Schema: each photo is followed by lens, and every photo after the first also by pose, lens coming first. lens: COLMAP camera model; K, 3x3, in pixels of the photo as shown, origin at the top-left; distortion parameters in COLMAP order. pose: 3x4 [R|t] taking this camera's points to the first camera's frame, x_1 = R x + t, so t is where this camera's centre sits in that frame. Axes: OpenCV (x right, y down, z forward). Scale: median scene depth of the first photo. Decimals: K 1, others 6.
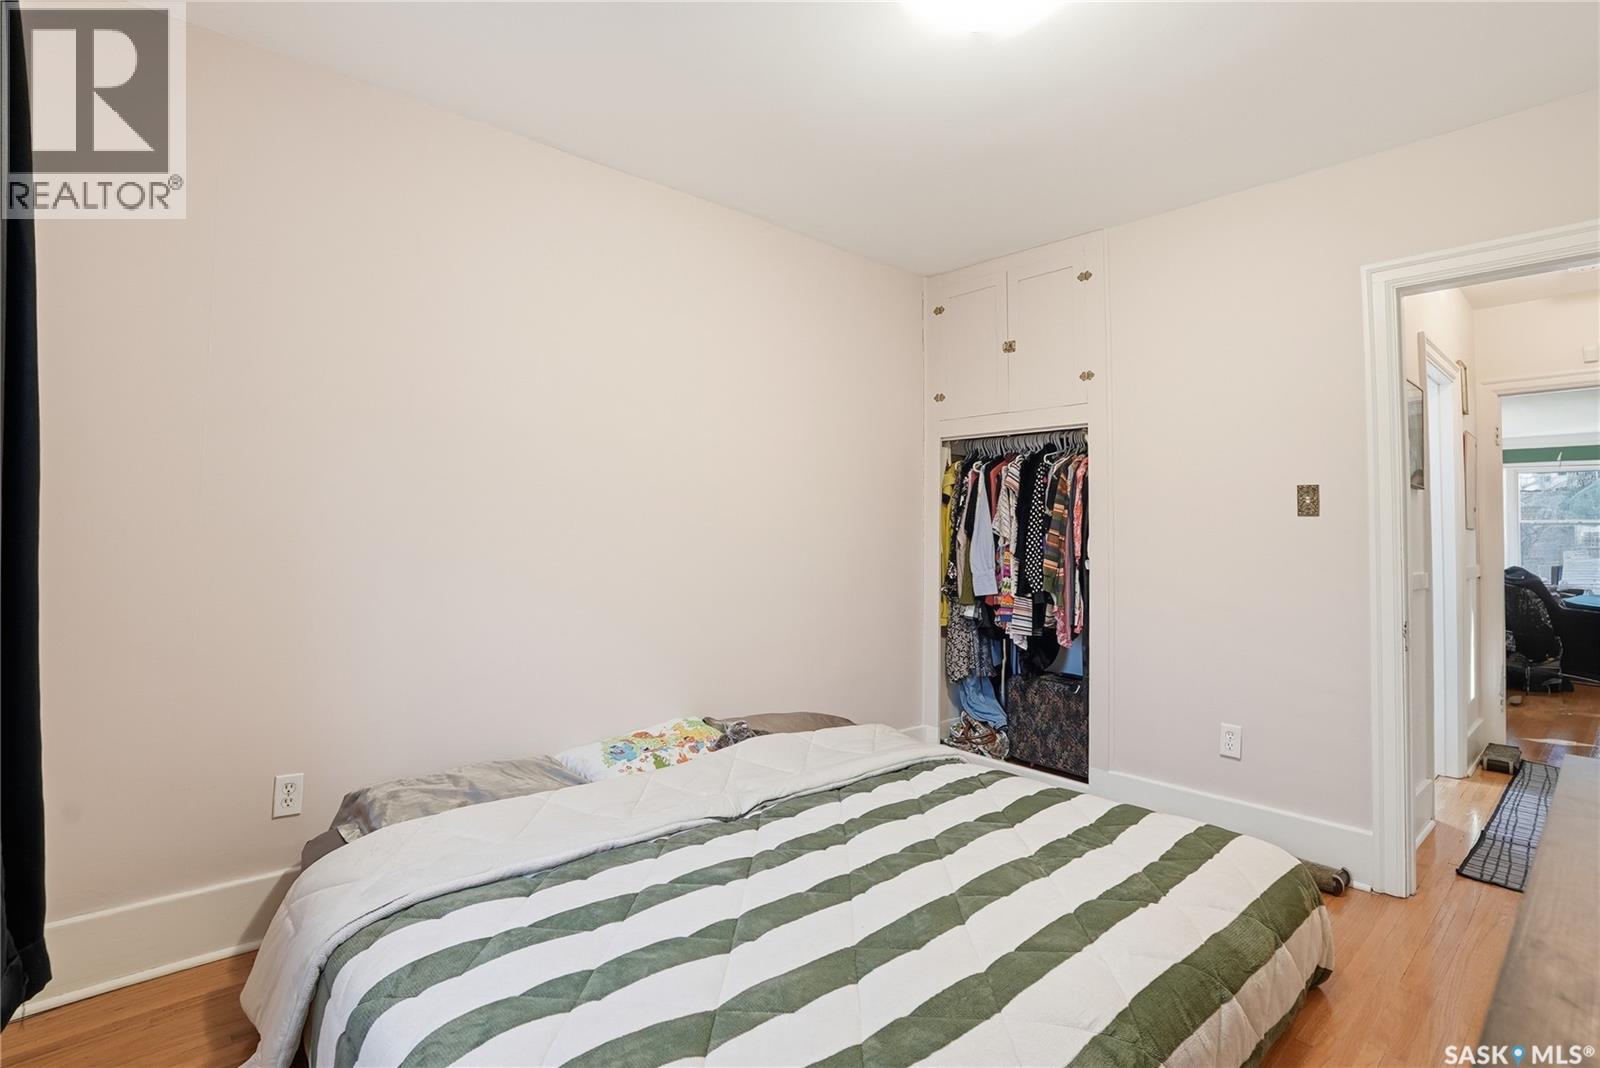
lens RADIAL K [[768.2, 0, 799.4], [0, 768.2, 542.1], [0, 0, 1]] dist [-0.068474, 0.027099]
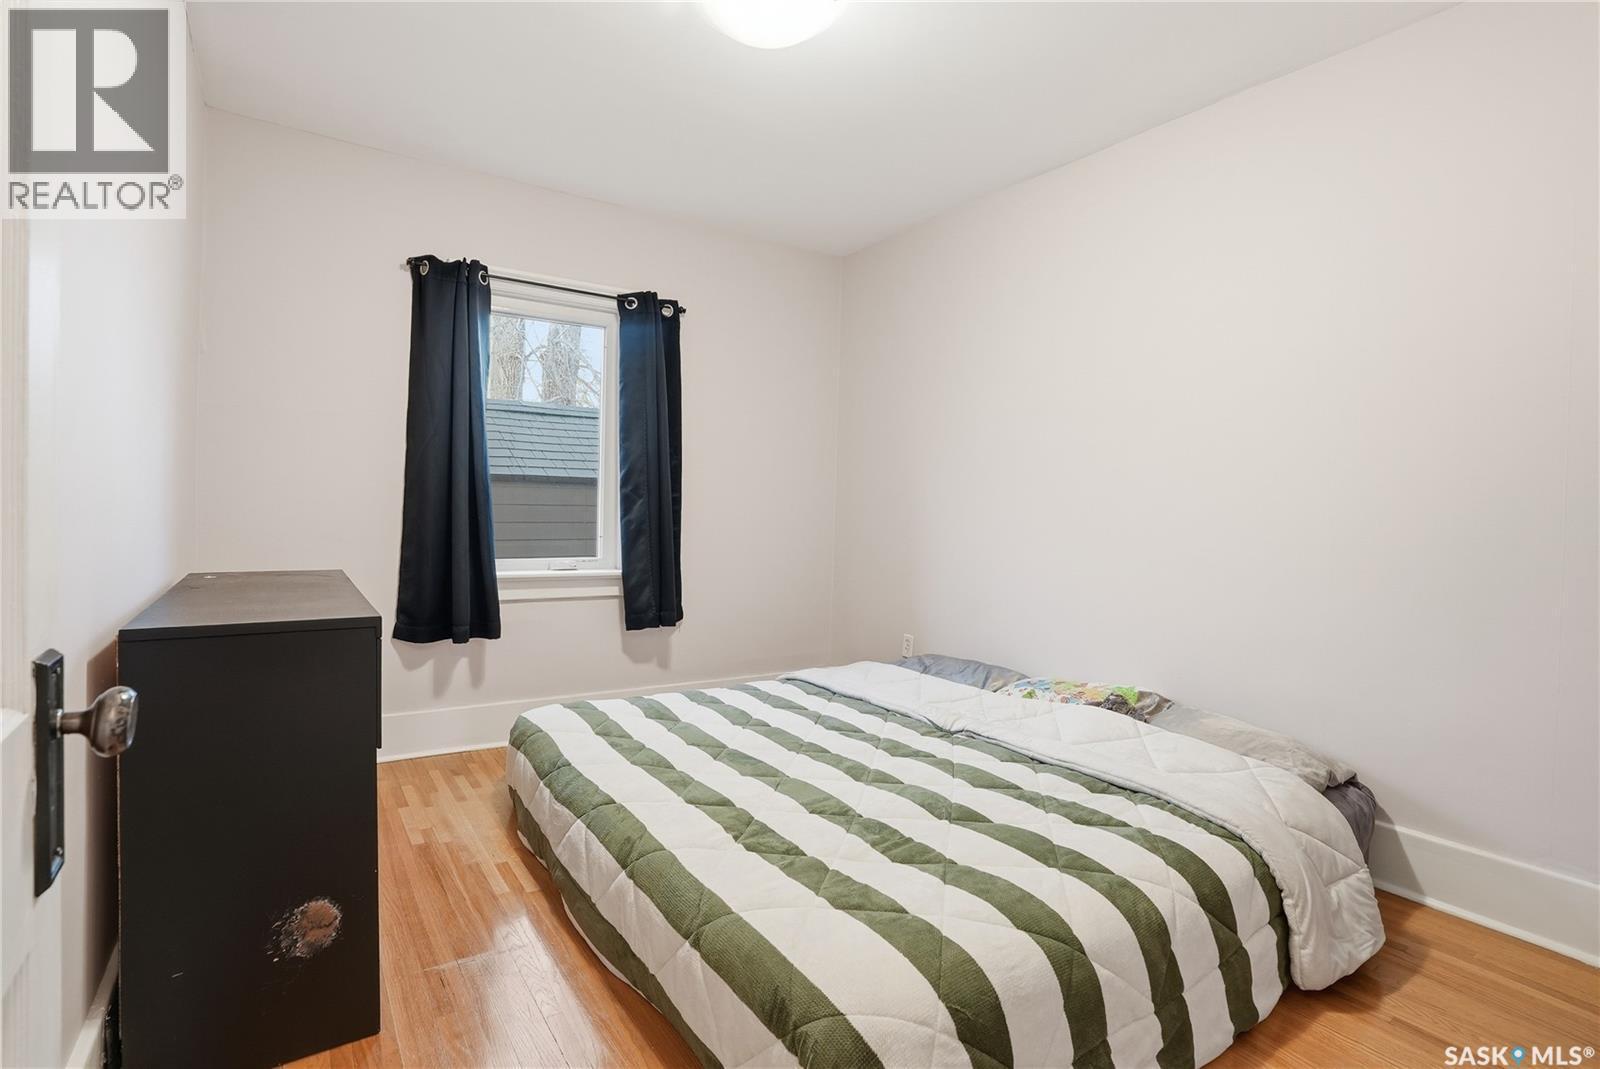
lens RADIAL K [[768.2, 0, 799.4], [0, 768.2, 542.6], [0, 0, 1]] dist [-0.068474, 0.027099]
pose [[-0.155604, 0.013768, -0.987724, 1.129410], [-0.011050, 0.999816, 0.015678, 0.052755], [0.987758, 0.013354, -0.155423, 0.960139]]
